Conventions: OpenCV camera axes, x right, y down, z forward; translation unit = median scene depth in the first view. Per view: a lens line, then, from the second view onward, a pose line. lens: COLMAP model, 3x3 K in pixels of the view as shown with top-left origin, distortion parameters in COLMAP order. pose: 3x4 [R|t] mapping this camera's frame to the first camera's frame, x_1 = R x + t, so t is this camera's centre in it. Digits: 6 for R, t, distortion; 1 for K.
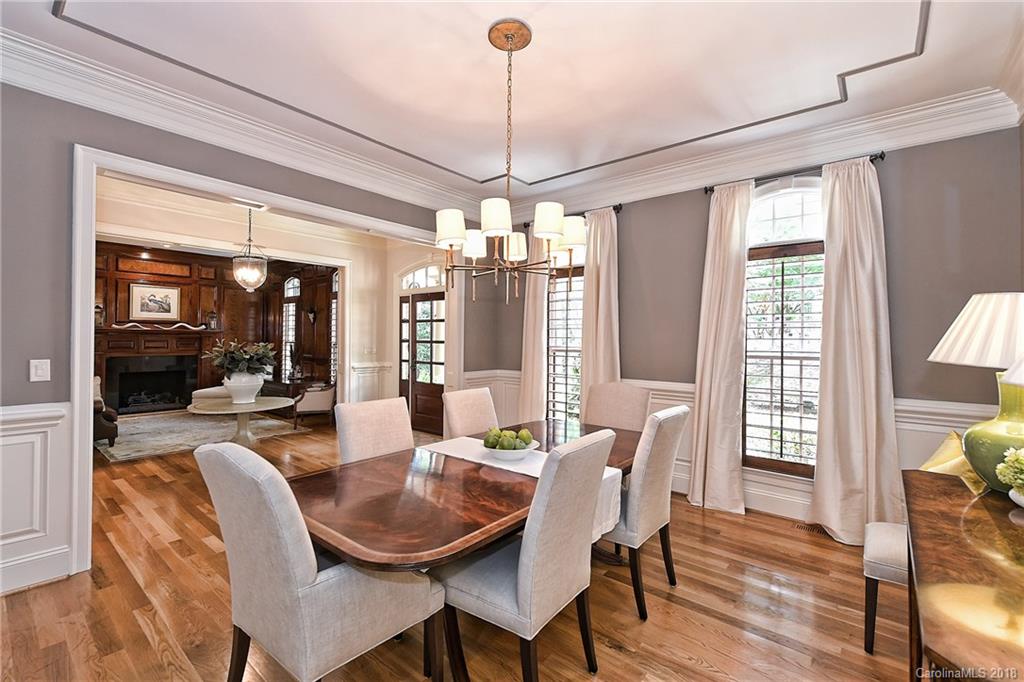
lens RADIAL K [[452.8, 0, 512.8], [0, 452.8, 337.5], [0, 0, 1]] dist [-0.000031, -0.000250]
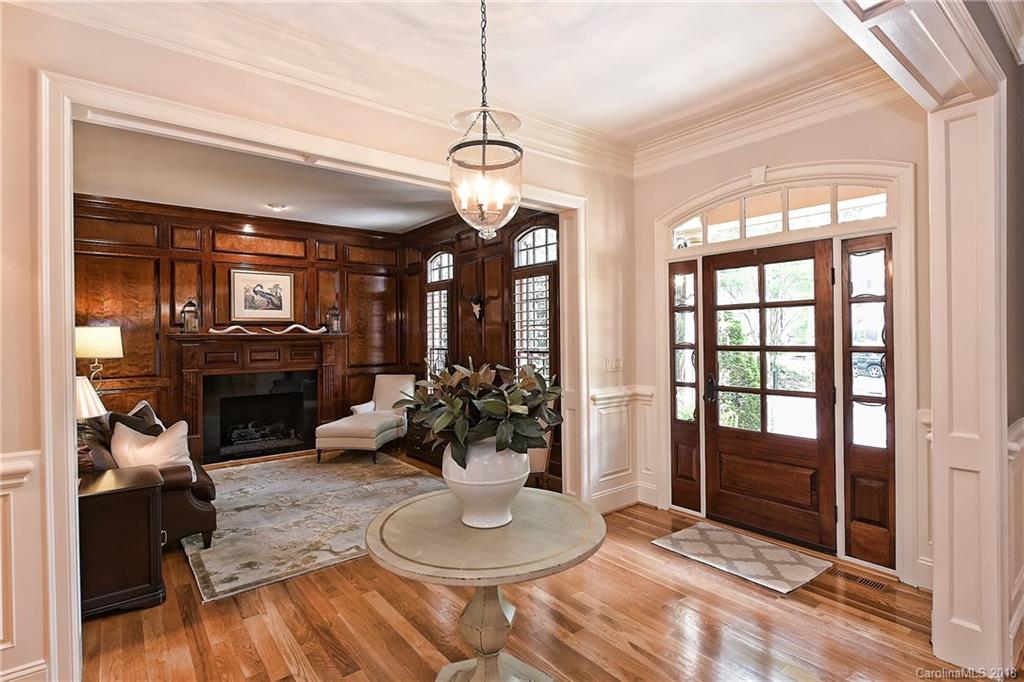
lens RADIAL K [[516.4, 0, 512.0], [0, 516.4, 341.0], [0, 0, 1]] dist [-0.001012, 0.000240]
pose [[0.978364, -0.017661, -0.206137, -0.245369], [0.019975, 0.999759, 0.009151, -0.006880], [0.205925, -0.013071, 0.978480, 0.293109]]
